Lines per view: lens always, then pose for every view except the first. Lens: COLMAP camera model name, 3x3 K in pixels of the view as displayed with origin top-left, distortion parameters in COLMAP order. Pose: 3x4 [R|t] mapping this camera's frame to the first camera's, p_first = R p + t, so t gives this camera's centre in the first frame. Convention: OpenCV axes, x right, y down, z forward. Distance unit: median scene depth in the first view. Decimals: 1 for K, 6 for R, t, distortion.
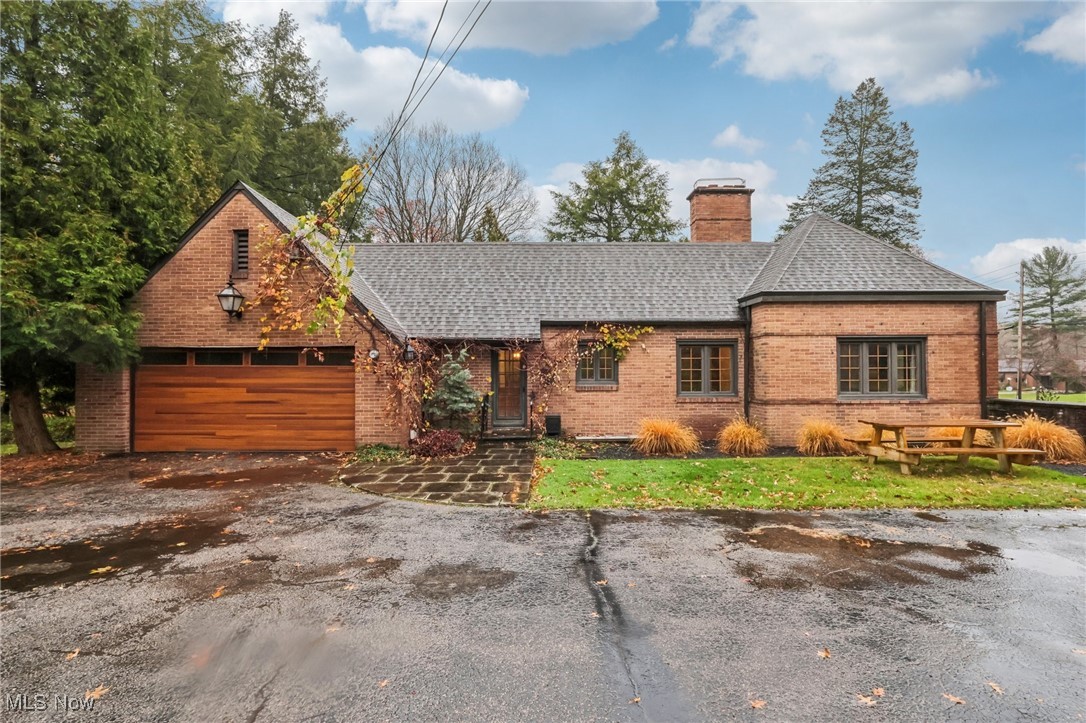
lens RADIAL K [[514.6, 0, 543.0], [0, 514.6, 361.5], [0, 0, 1]] dist [-0.000319, -0.000150]
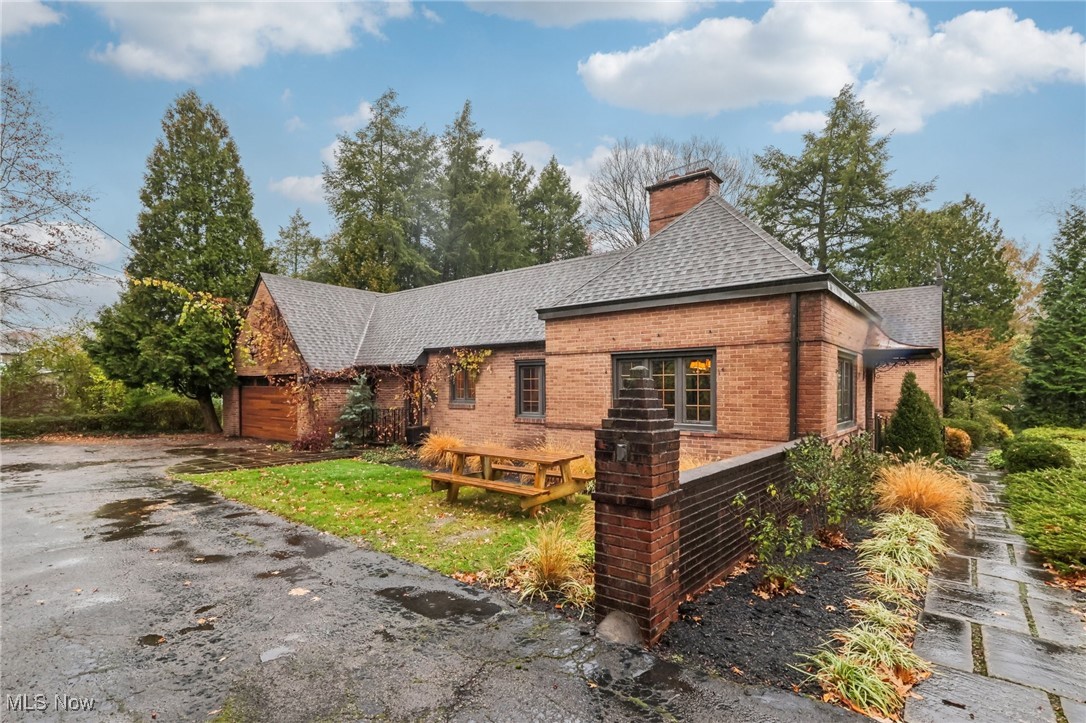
lens RADIAL K [[521.0, 0, 542.5], [0, 521.0, 392.3], [0, 0, 1]] dist [0.000377, -0.000078]
pose [[0.777364, 0.008248, -0.628997, 1.029697], [0.010887, 0.999588, 0.026563, -0.007598], [0.628957, -0.027496, 0.776954, 0.246067]]
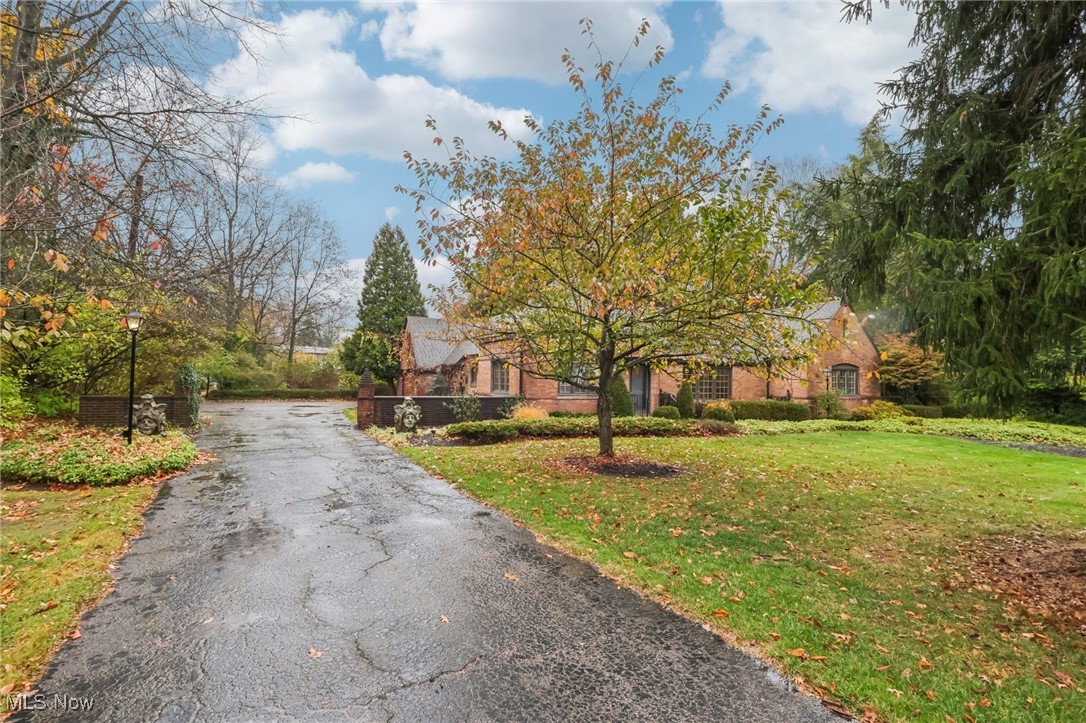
lens RADIAL K [[491.3, 0, 543.0], [0, 491.3, 361.5], [0, 0, 1]] dist [0.000591, -0.000029]
pose [[0.449213, -0.023318, -0.893121, 2.228360], [0.009830, 0.999728, -0.021157, -0.001334], [0.893371, 0.000724, 0.449320, 0.356494]]
